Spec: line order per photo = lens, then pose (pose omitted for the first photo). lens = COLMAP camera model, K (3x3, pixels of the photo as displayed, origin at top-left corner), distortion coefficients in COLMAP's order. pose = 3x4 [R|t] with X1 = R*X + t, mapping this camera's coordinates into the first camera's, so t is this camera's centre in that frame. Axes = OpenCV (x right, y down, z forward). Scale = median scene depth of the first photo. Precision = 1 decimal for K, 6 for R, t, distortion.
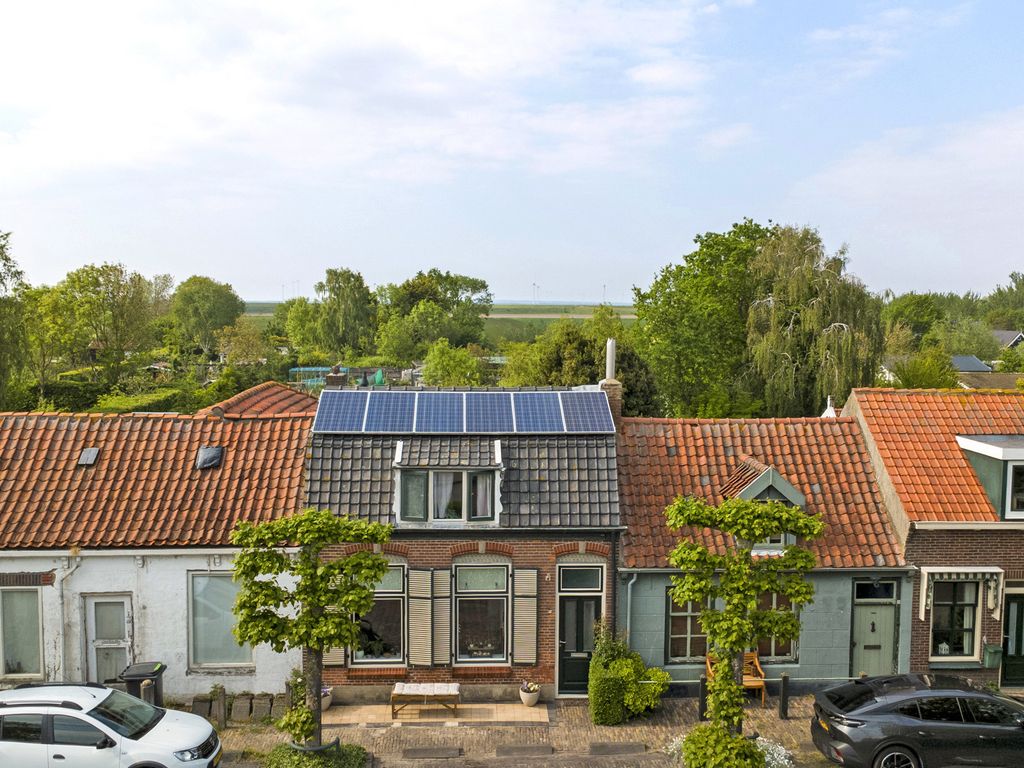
lens RADIAL K [[725.8, 0, 512.0], [0, 725.8, 384.0], [0, 0, 1]] dist [0.003980, 0.003776]
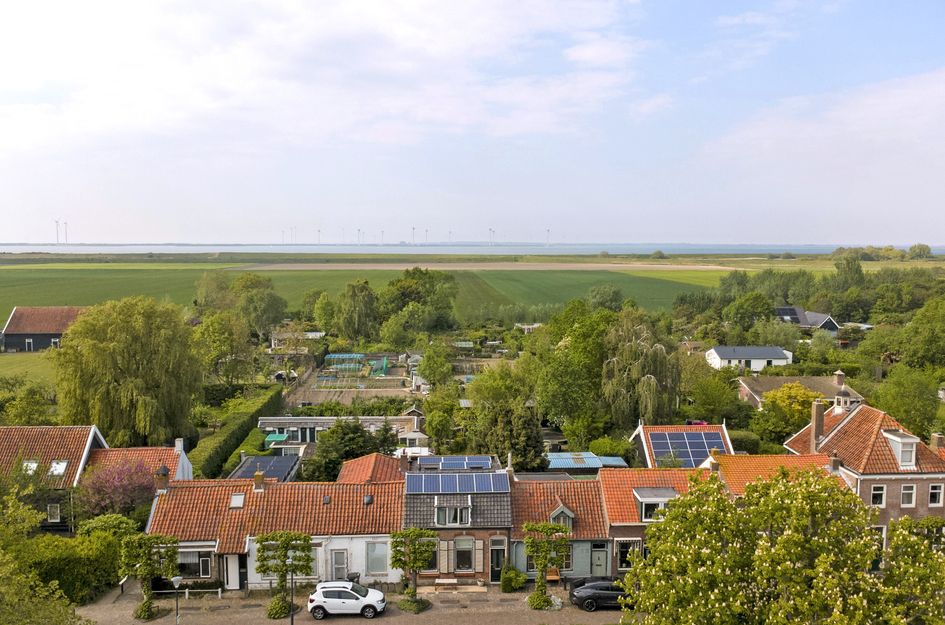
lens RADIAL K [[649.4, 0, 467.4], [0, 649.4, 289.0], [0, 0, 1]] dist [0.006762, -0.001800]
pose [[0.999940, -0.008575, -0.006847, -0.002240], [0.008598, 0.999958, 0.003213, -0.772101], [0.006819, -0.003272, 0.999971, -1.635301]]
